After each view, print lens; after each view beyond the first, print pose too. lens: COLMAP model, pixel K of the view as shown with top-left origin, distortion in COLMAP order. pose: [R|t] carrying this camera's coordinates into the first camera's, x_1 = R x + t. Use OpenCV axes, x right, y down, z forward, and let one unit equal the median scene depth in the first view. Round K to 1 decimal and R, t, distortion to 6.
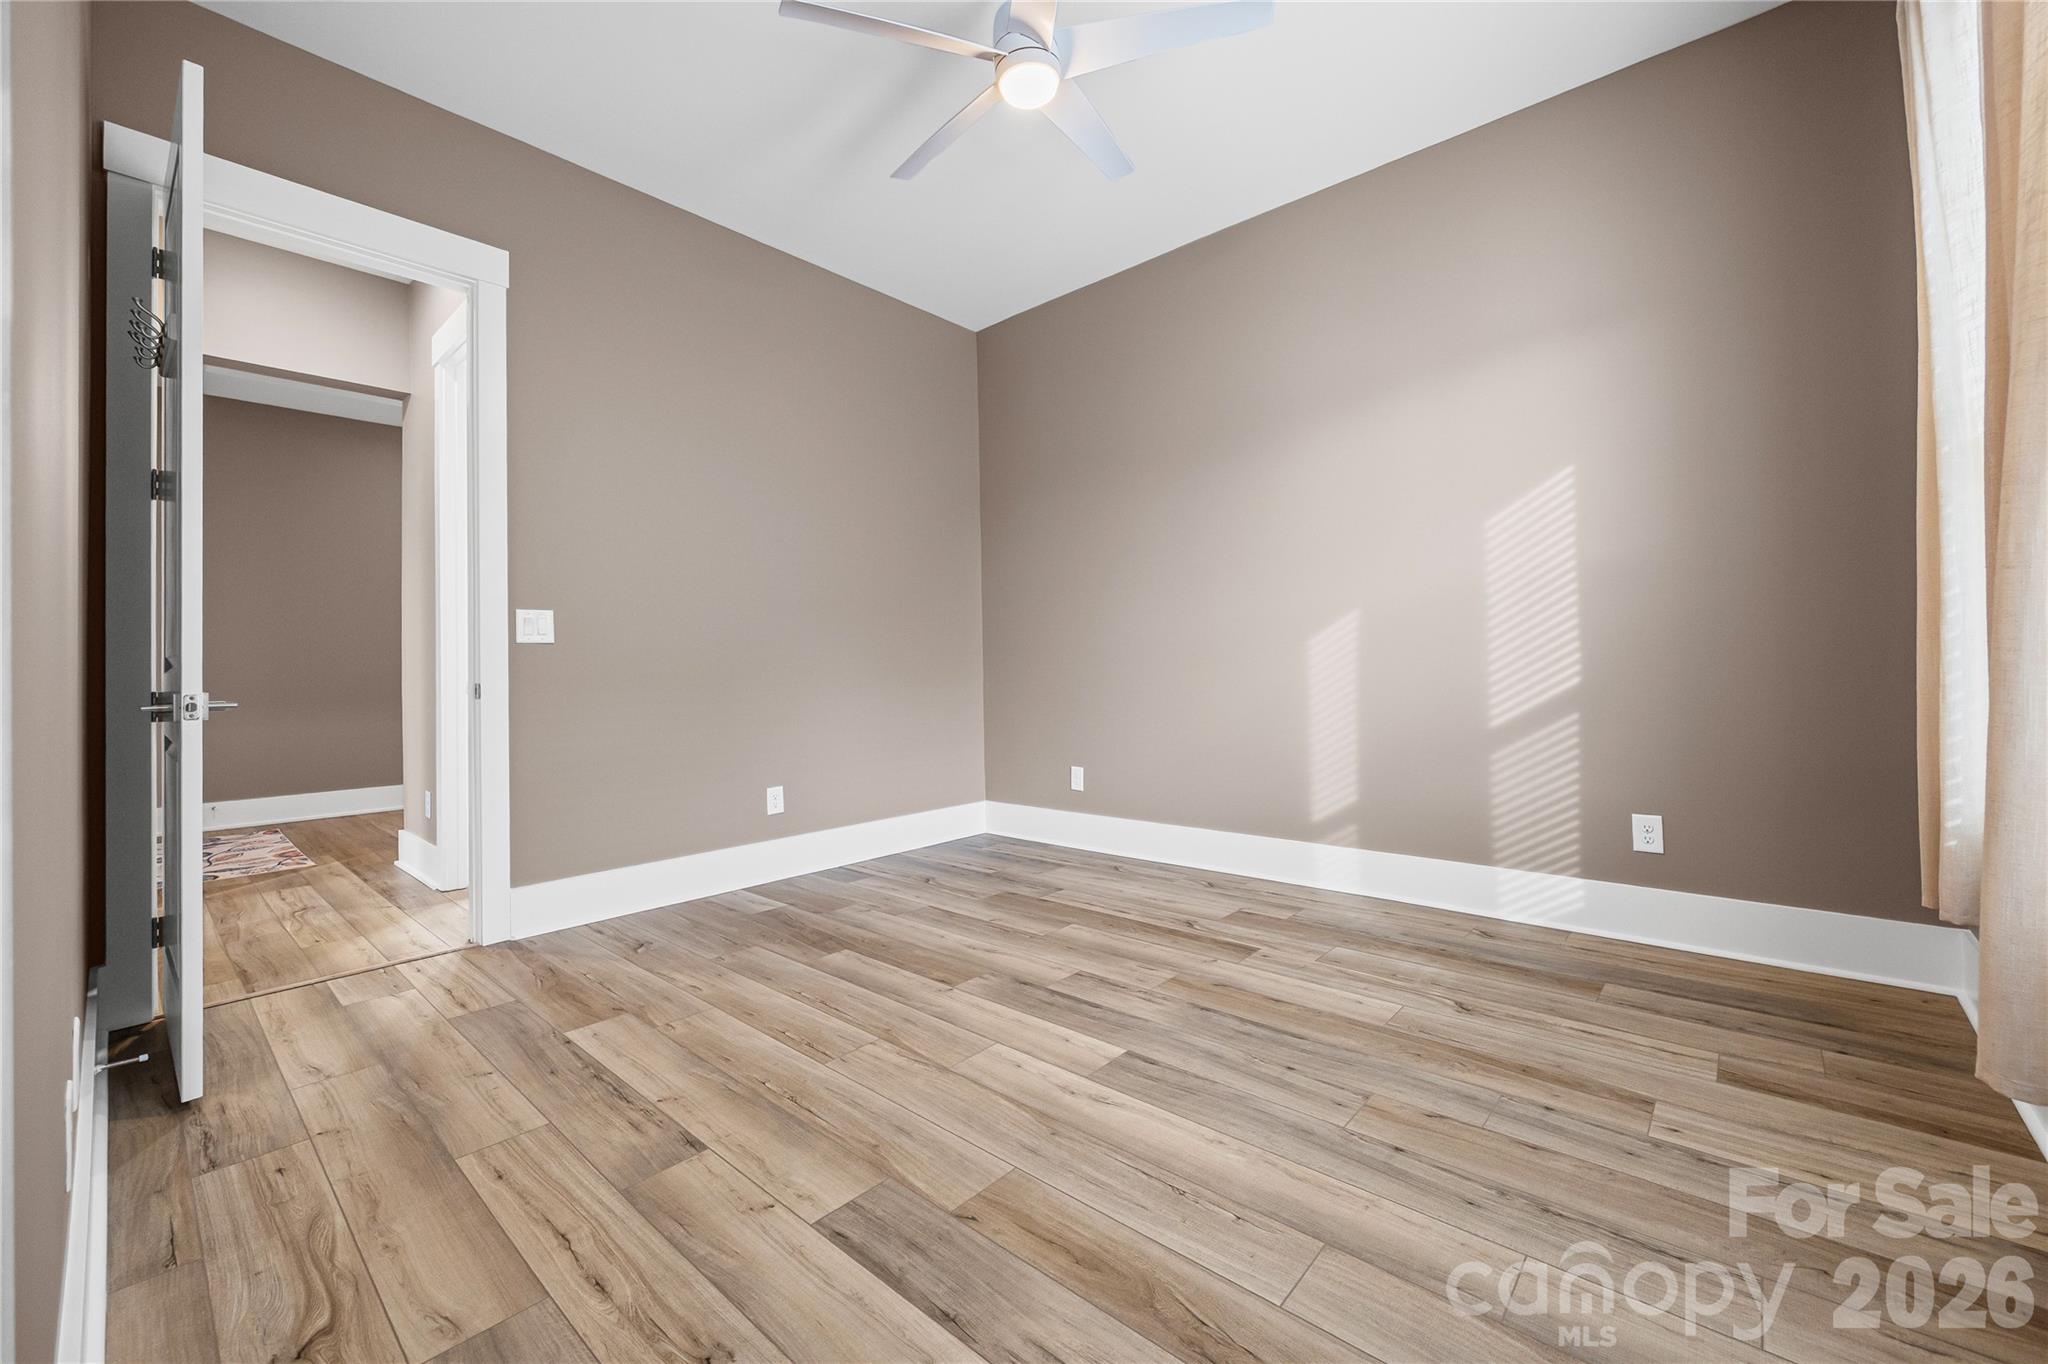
lens RADIAL K [[811.8, 0, 1039.3], [0, 811.8, 717.4], [0, 0, 1]] dist [0.001040, 0.000389]
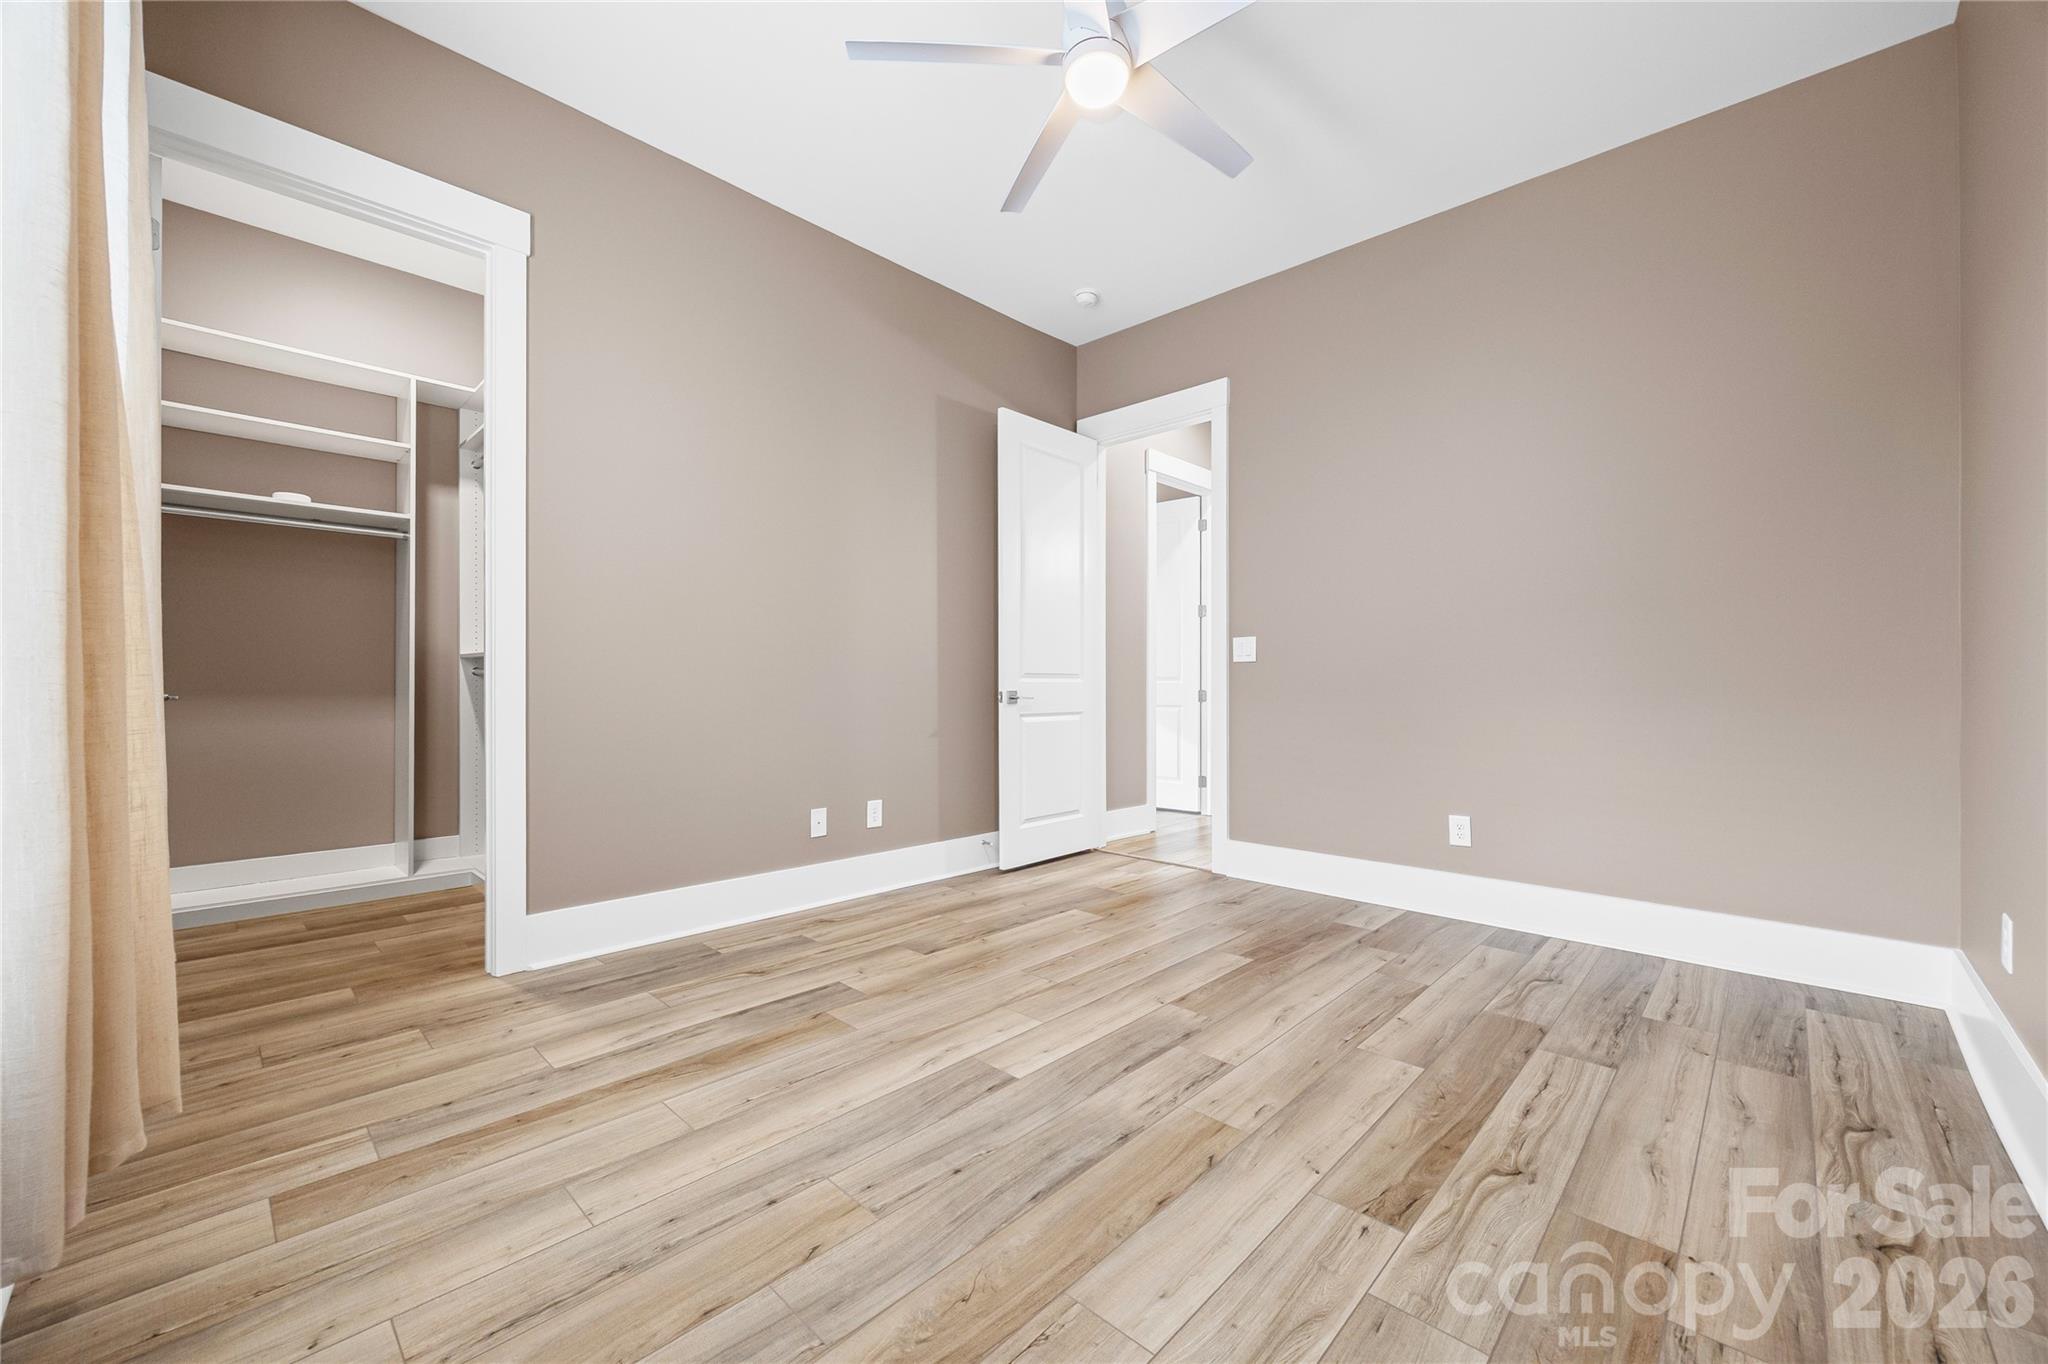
lens RADIAL K [[795.5, 0, 1031.7], [0, 795.5, 686.6], [0, 0, 1]] dist [-0.001751, -0.000045]
pose [[-0.033153, 0.018670, -0.999276, 0.997928], [-0.063843, 0.997744, 0.020759, -0.077064], [0.997409, 0.064485, -0.031886, 0.959720]]
